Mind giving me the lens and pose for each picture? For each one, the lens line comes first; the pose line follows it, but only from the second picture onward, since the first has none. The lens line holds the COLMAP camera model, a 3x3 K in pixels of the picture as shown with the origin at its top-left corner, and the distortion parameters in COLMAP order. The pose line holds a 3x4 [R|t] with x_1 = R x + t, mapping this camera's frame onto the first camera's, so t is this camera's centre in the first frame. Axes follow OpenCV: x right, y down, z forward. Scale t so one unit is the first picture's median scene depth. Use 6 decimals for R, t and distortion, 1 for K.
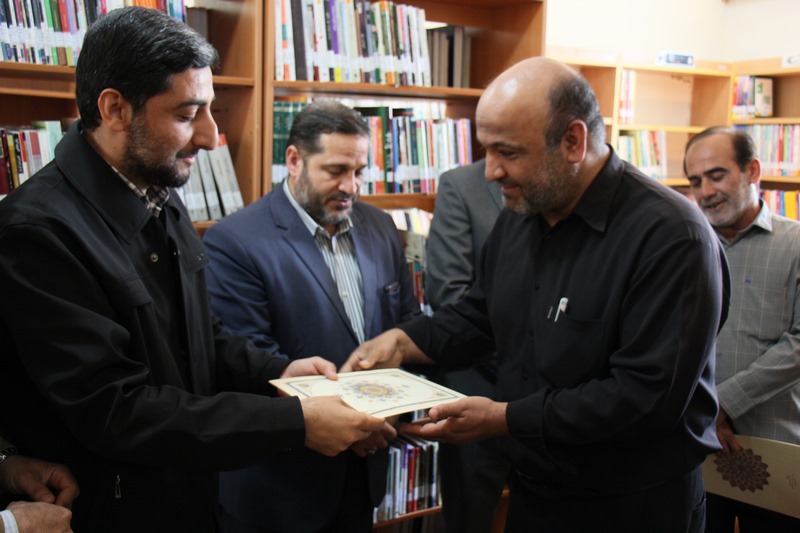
lens RADIAL K [[821.8, 0, 399.1], [0, 821.8, 268.9], [0, 0, 1]] dist [-0.018717, 0.000000]
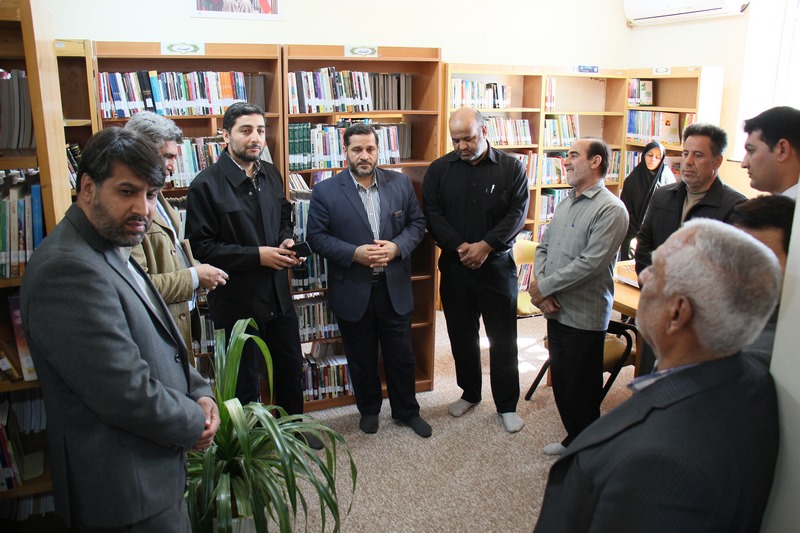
lens RADIAL K [[641.1, 0, 380.3], [0, 641.1, 273.6], [0, 0, 1]] dist [-0.144150, 0.089119]
pose [[0.983780, 0.027047, -0.177327, 0.330981], [-0.005472, 0.992632, 0.121043, -0.022226], [0.179294, -0.118109, 0.976680, -0.509153]]
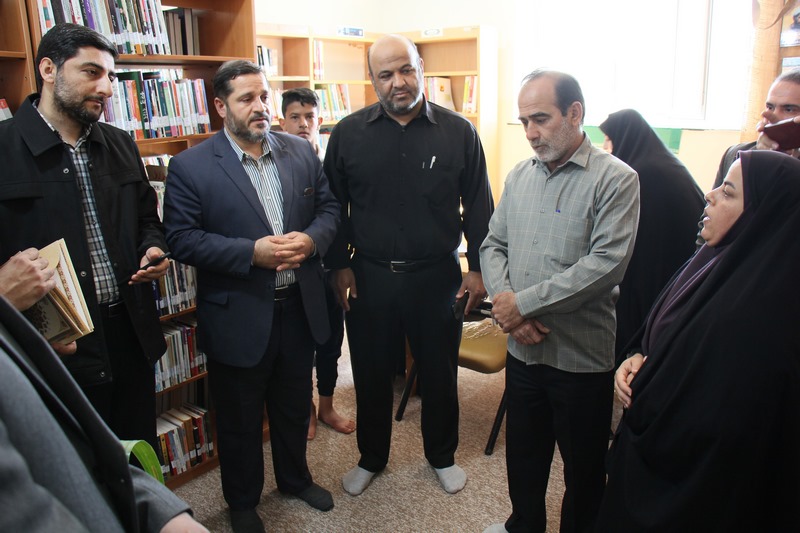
lens RADIAL K [[641.1, 0, 408.3], [0, 641.1, 272.3], [0, 0, 1]] dist [-0.144150, 0.089119]
pose [[0.922536, -0.130146, 0.363303, -0.017241], [0.087160, 0.987360, 0.132376, 0.022848], [-0.375939, -0.090456, 0.922219, -0.090376]]
